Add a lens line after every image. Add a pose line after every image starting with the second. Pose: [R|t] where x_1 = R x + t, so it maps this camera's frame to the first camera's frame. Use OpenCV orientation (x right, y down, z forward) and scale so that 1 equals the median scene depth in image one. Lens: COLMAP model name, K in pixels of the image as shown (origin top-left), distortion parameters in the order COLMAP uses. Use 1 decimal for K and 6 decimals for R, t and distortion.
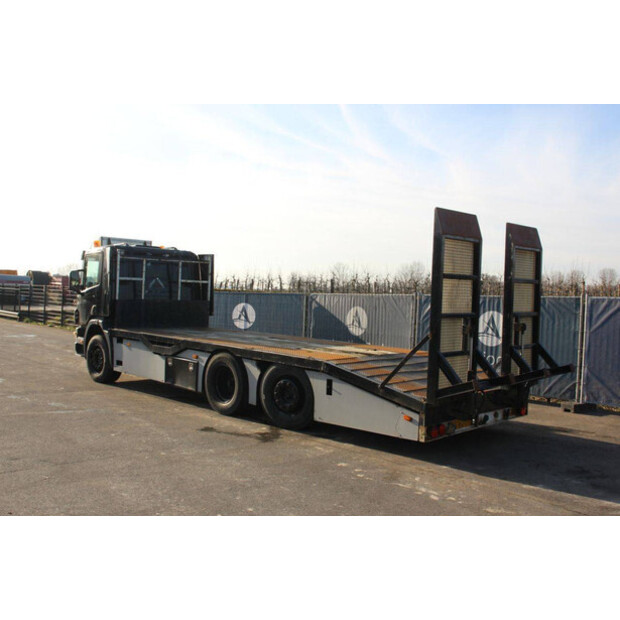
lens RADIAL K [[633.5, 0, 310.0], [0, 633.5, 310.0], [0, 0, 1]] dist [-0.125765, 0.000568]
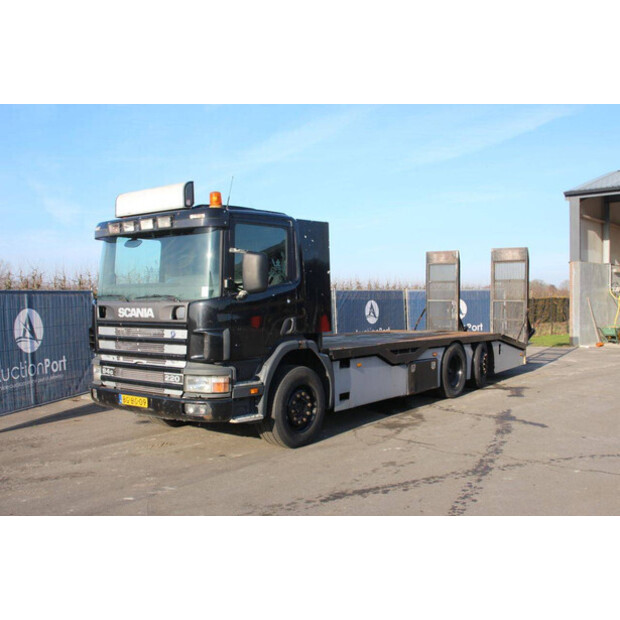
lens RADIAL K [[631.5, 0, 310.0], [0, 631.5, 310.0], [0, 0, 1]] dist [-0.002298, 0.002949]
pose [[-0.148056, -0.045818, 0.987917, -0.982831], [0.024010, 0.998465, 0.049906, -0.044747], [-0.988687, 0.031109, -0.146729, 1.147380]]
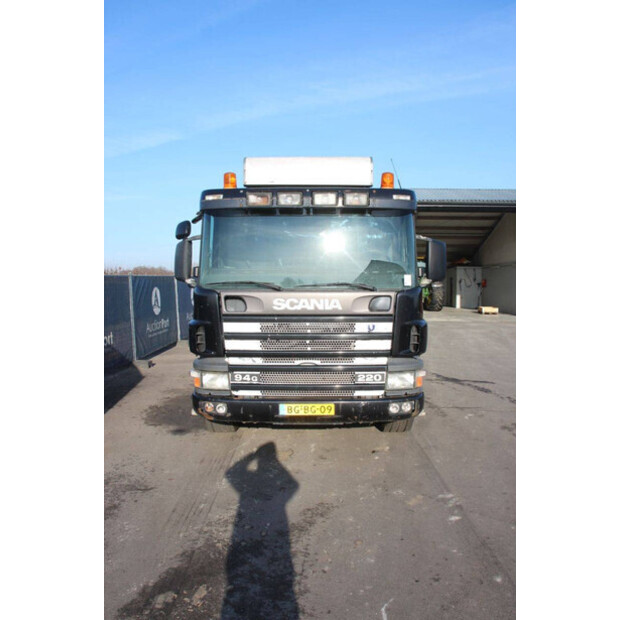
lens RADIAL K [[489.4, 0, 310.0], [0, 489.4, 323.1], [0, 0, 1]] dist [-0.098601, 0.003970]
pose [[-0.722917, -0.077626, 0.686560, -0.637001], [-0.003910, 0.994113, 0.108282, -0.043276], [-0.690924, 0.075594, -0.718965, 1.497020]]
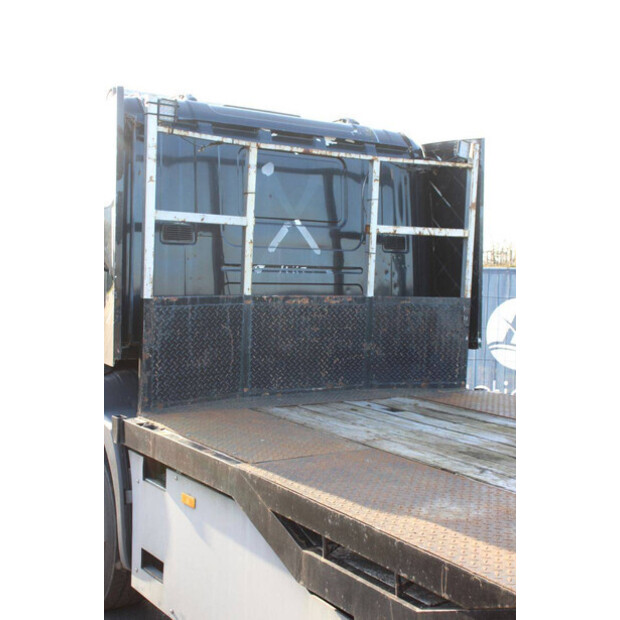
lens RADIAL K [[867.4, 0, 310.0], [0, 867.4, 310.0], [0, 0, 1]] dist [0.120757, -0.004988]
pose [[0.985443, 0.004096, -0.169959, -0.190480], [-0.000538, 0.999780, 0.020974, -0.020440], [0.170007, -0.020577, 0.985228, 0.687920]]
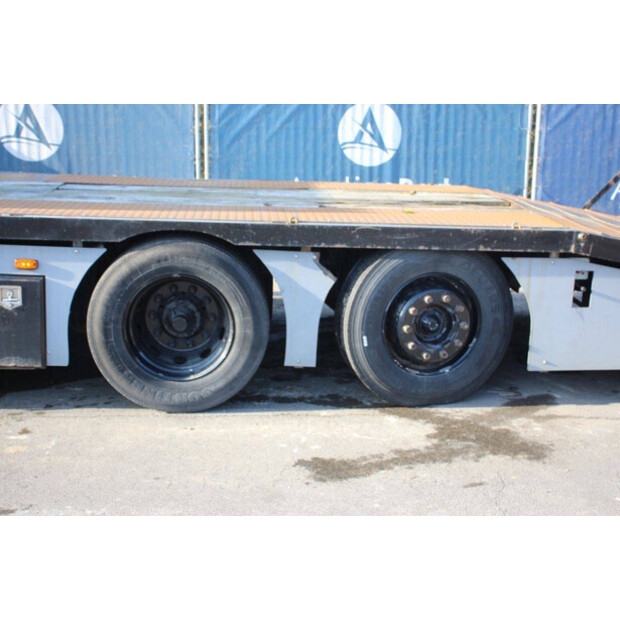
lens RADIAL K [[931.3, 0, 310.0], [0, 931.3, 310.0], [0, 0, 1]] dist [0.115528, 0.067321]
pose [[0.644744, -0.186151, 0.741386, -0.382598], [0.015889, 0.972949, 0.230475, -0.009883], [-0.764234, -0.136817, 0.630260, 0.497478]]
